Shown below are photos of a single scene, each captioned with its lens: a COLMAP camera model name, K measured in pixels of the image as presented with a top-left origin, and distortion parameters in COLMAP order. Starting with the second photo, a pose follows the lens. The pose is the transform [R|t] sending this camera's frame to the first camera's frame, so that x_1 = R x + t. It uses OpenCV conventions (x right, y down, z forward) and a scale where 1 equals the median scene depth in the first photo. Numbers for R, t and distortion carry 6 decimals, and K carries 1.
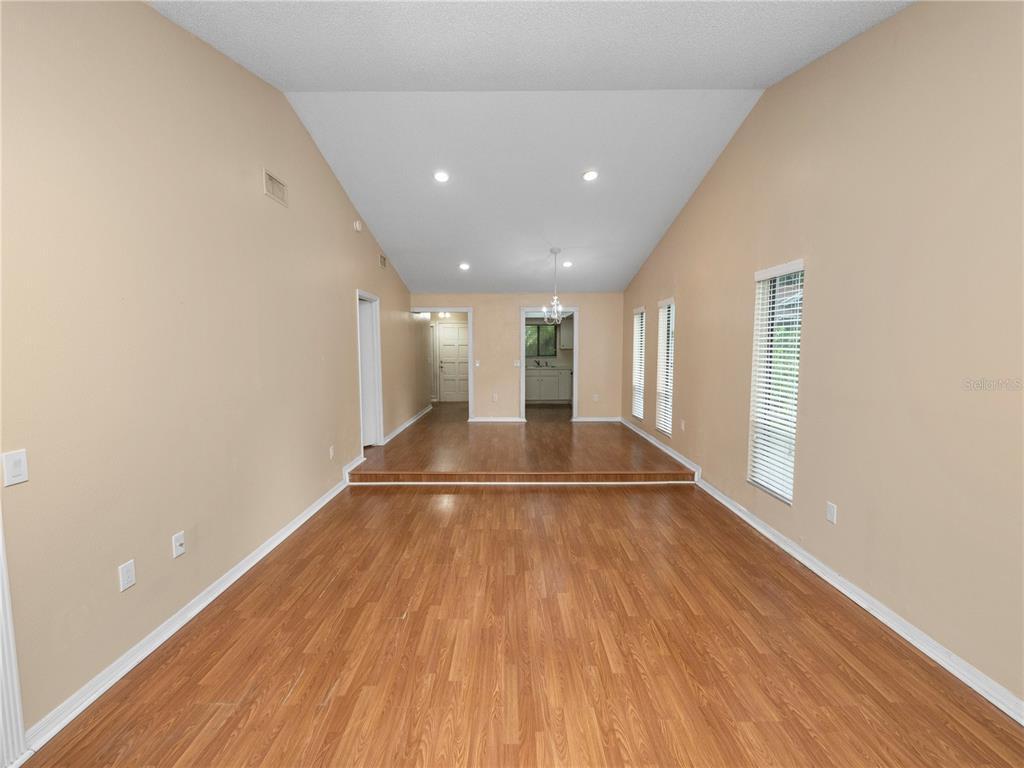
lens RADIAL K [[428.7, 0, 511.8], [0, 428.7, 383.7], [0, 0, 1]] dist [-0.007716, 0.000778]
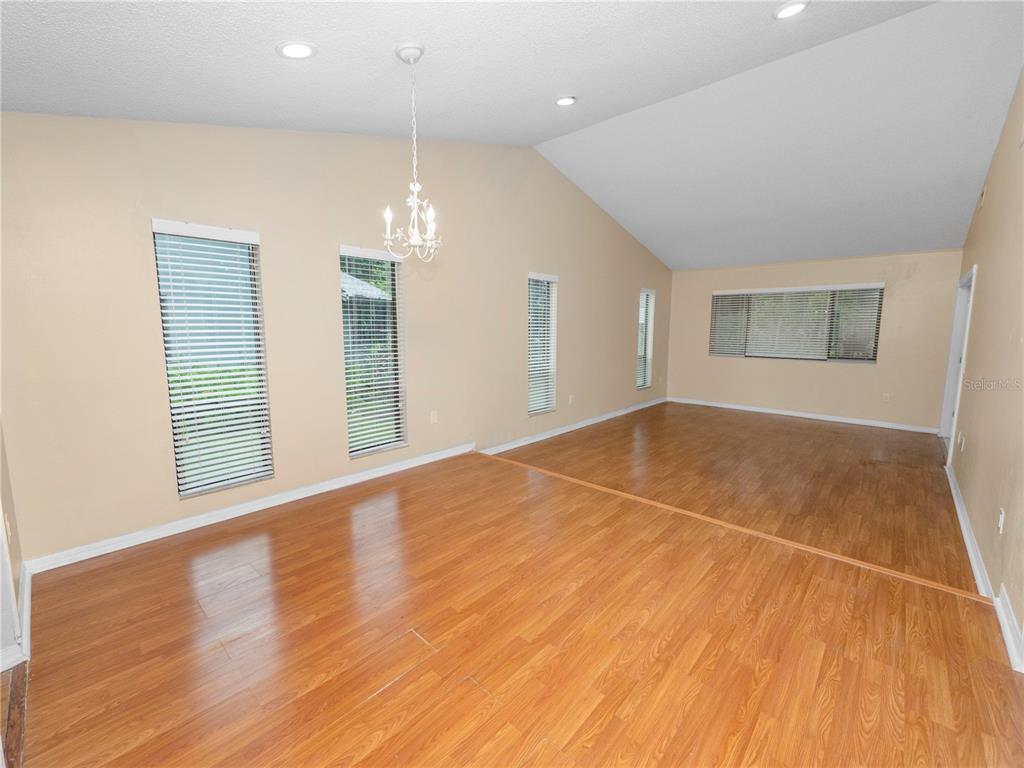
lens RADIAL K [[428.7, 0, 509.5], [0, 428.7, 379.5], [0, 0, 1]] dist [-0.007716, 0.000778]
pose [[-0.733163, -0.078473, 0.675510, -0.410842], [0.062576, 0.981321, 0.181915, -0.182350], [-0.677168, 0.175644, -0.714557, 2.274149]]
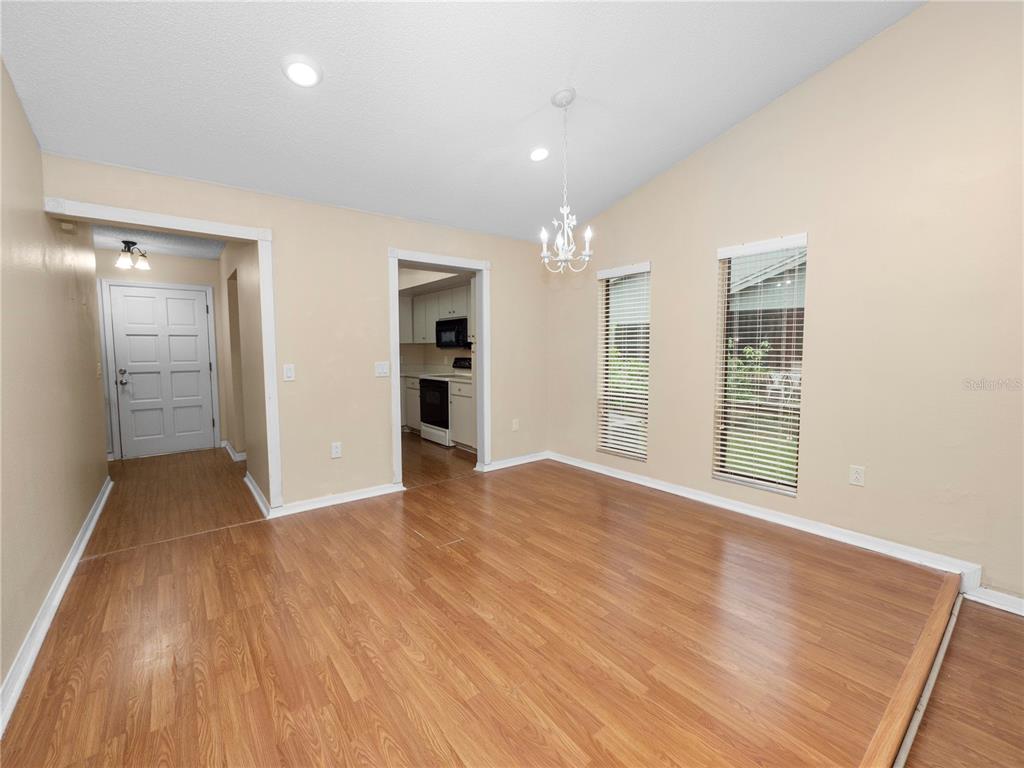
lens RADIAL K [[428.7, 0, 509.6], [0, 428.7, 380.9], [0, 0, 1]] dist [-0.007716, 0.000778]
pose [[0.786851, -0.045186, 0.615487, -0.387059], [0.054686, 0.998498, 0.003393, -0.067769], [-0.614715, 0.030988, 0.788140, 1.291426]]
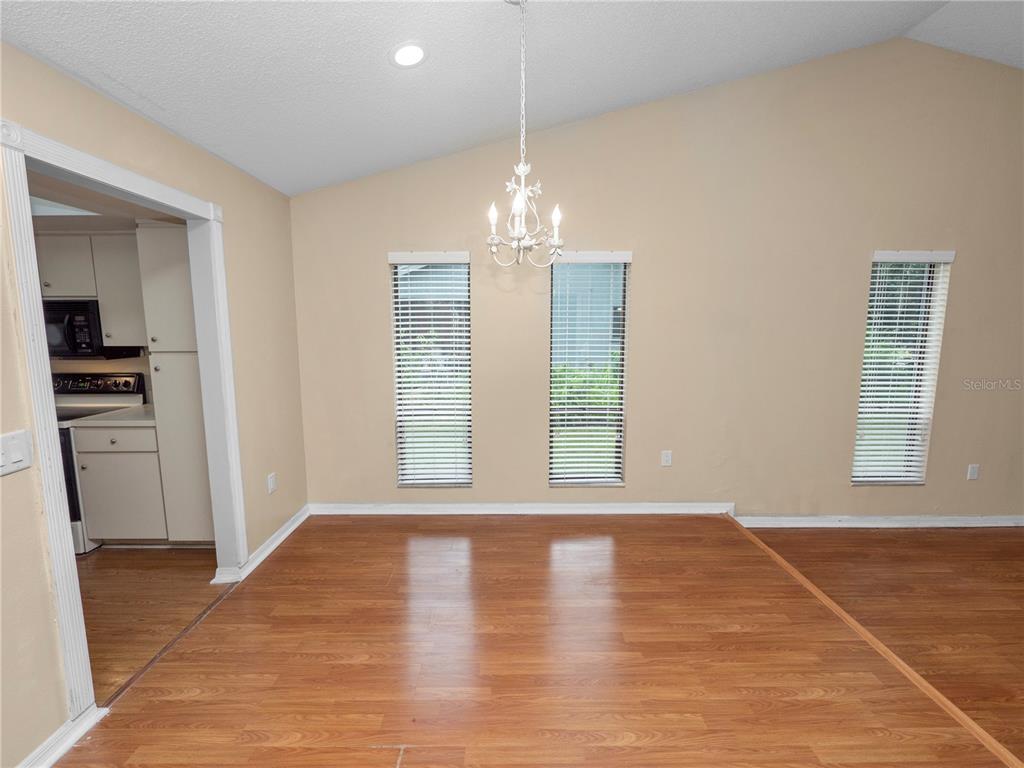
lens RADIAL K [[428.7, 0, 507.7], [0, 428.7, 380.6], [0, 0, 1]] dist [-0.007716, 0.000778]
pose [[0.003719, -0.121042, 0.992640, -0.352681], [0.090624, 0.988603, 0.120210, -0.182208], [-0.995878, 0.089510, 0.014646, 1.865800]]
